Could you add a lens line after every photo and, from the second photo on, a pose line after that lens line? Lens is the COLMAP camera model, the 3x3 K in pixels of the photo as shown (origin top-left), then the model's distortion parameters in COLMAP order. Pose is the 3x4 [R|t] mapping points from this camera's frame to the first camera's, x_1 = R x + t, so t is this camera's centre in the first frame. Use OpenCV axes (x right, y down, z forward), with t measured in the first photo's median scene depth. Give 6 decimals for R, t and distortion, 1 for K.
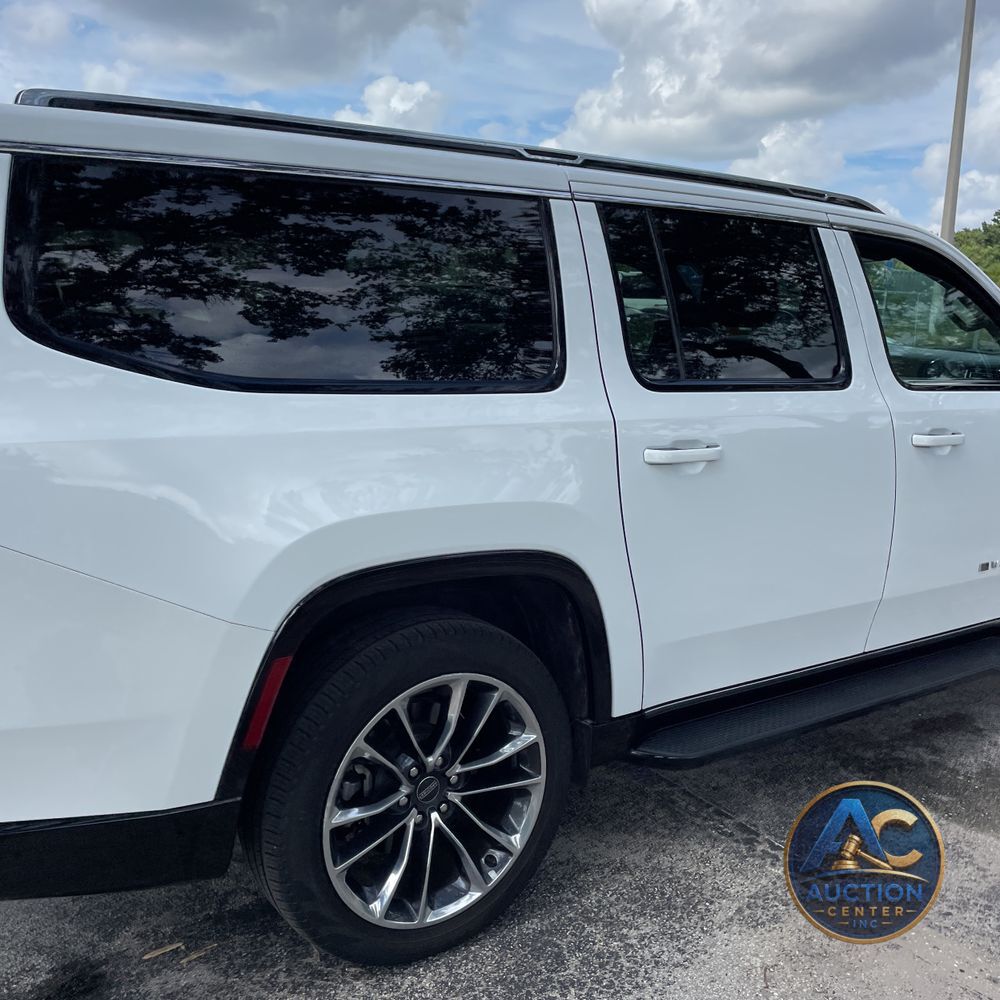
lens RADIAL K [[1006.1, 0, 500.0], [0, 1006.1, 500.0], [0, 0, 1]] dist [0.098761, -0.147733]
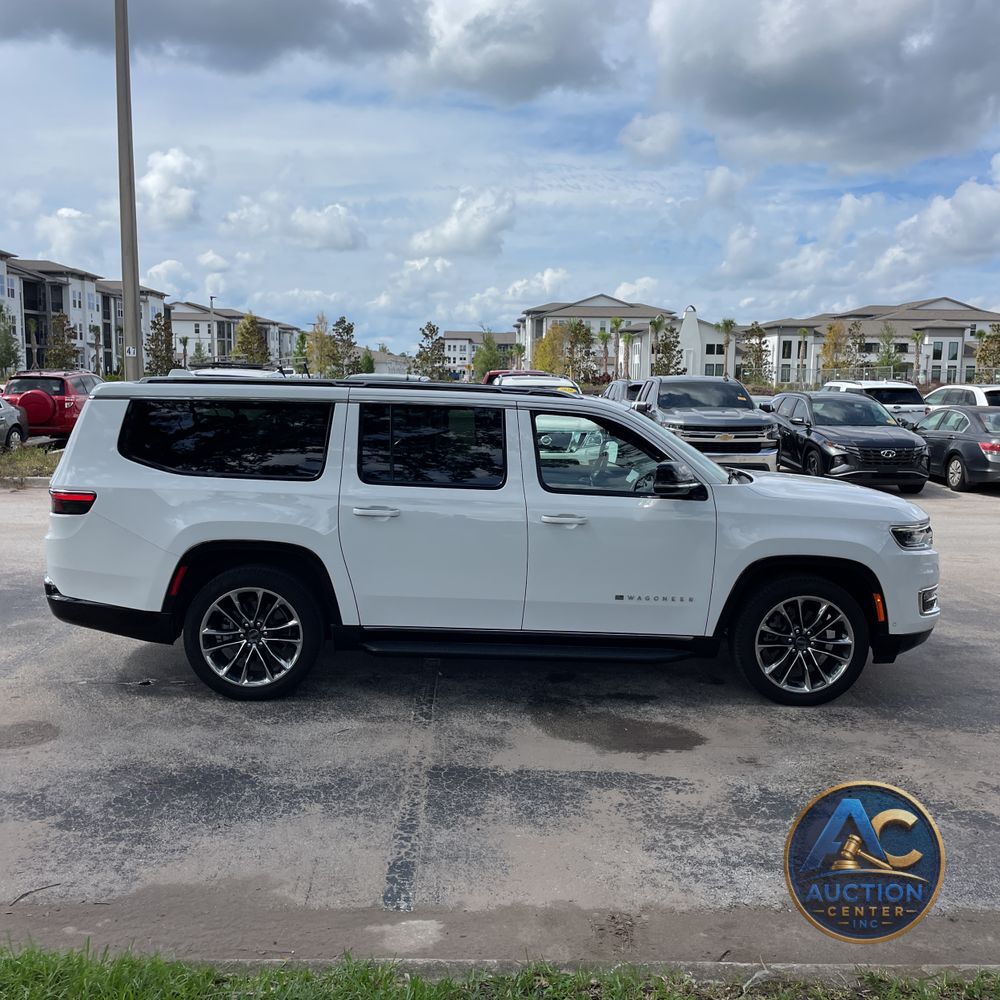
lens RADIAL K [[998.1, 0, 481.7], [0, 998.1, 498.1], [0, 0, 1]] dist [0.140051, 0.005882]
pose [[0.830692, 0.059379, -0.553557, 1.666459], [-0.106314, 0.992917, -0.053031, 0.017832], [0.546487, 0.102904, 0.831121, -0.770869]]
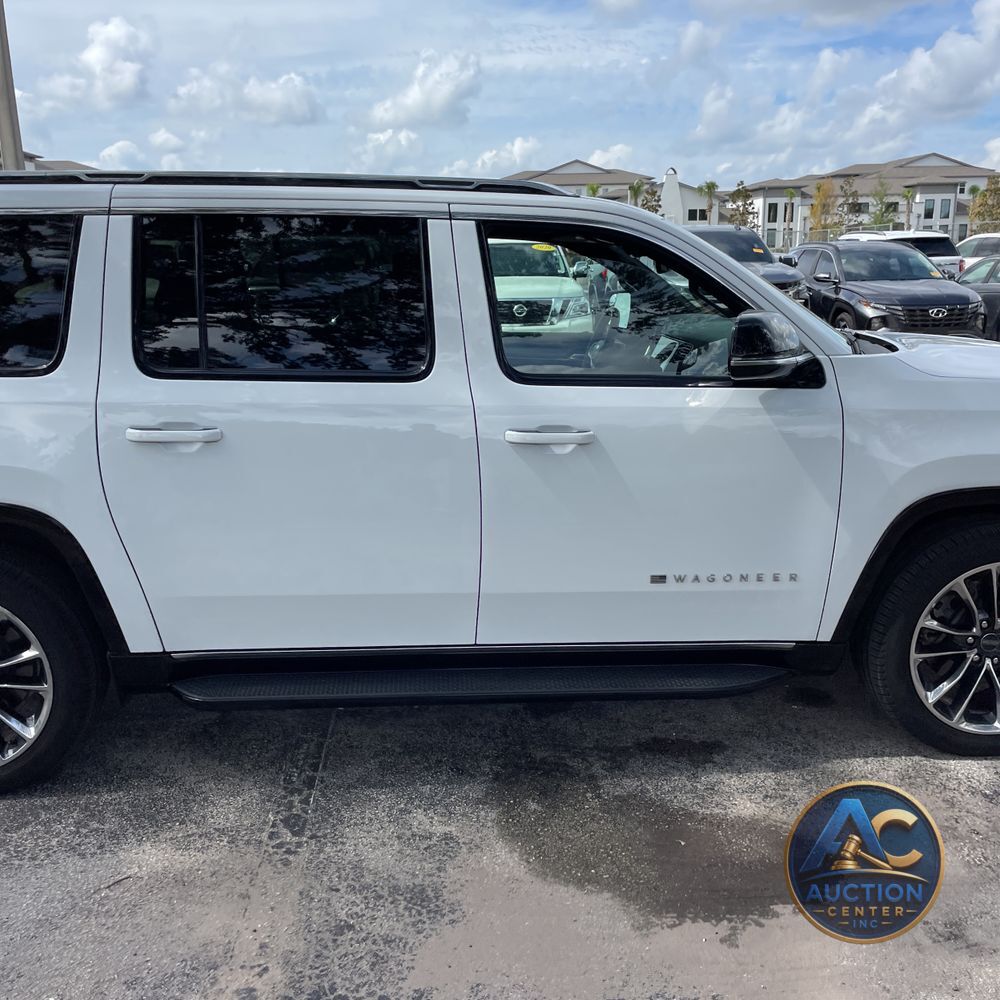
lens RADIAL K [[1006.1, 0, 500.0], [0, 1006.1, 500.0], [0, 0, 1]] dist [0.098761, -0.147733]
pose [[0.854264, 0.090218, -0.511950, 1.112686], [-0.069611, 0.995808, 0.059331, -0.066961], [0.515157, -0.015047, 0.856964, 0.209844]]
